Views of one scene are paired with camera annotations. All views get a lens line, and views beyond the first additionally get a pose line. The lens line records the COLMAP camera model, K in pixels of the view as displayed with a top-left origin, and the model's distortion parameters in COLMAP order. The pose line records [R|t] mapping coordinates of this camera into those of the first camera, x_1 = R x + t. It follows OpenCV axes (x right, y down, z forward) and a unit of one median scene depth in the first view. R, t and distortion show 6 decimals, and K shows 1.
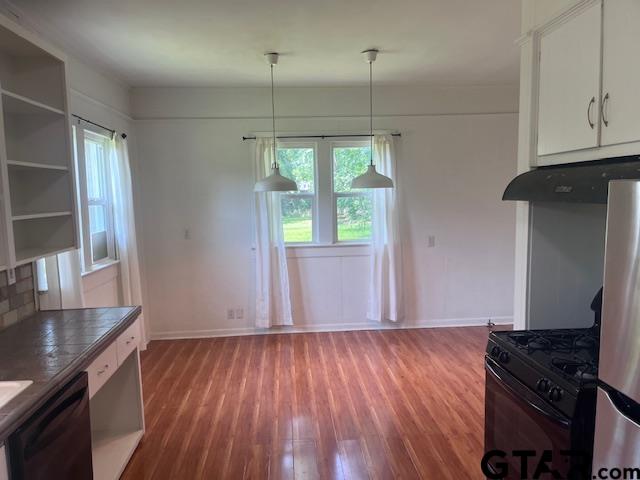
lens RADIAL K [[488.3, 0, 320.0], [0, 488.3, 240.0], [0, 0, 1]] dist [0.071152, -0.090228]
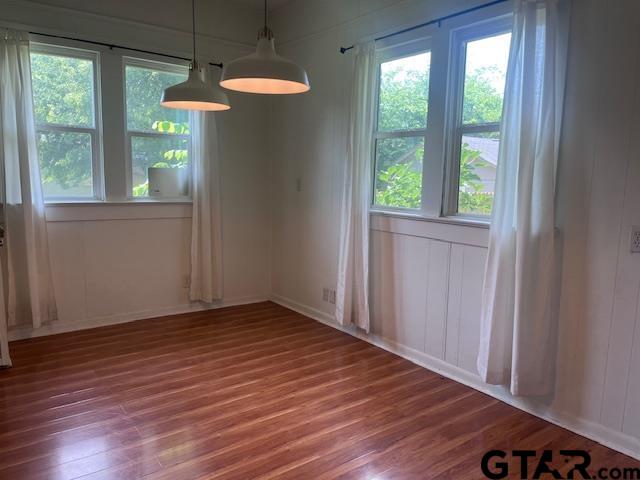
lens RADIAL K [[486.4, 0, 328.1], [0, 486.4, 240.3], [0, 0, 1]] dist [0.071716, -0.096197]
pose [[0.536739, 0.149229, -0.830447, 0.454184], [-0.120771, 0.987689, 0.099427, -0.006948], [0.835060, 0.046928, 0.548154, 0.620176]]
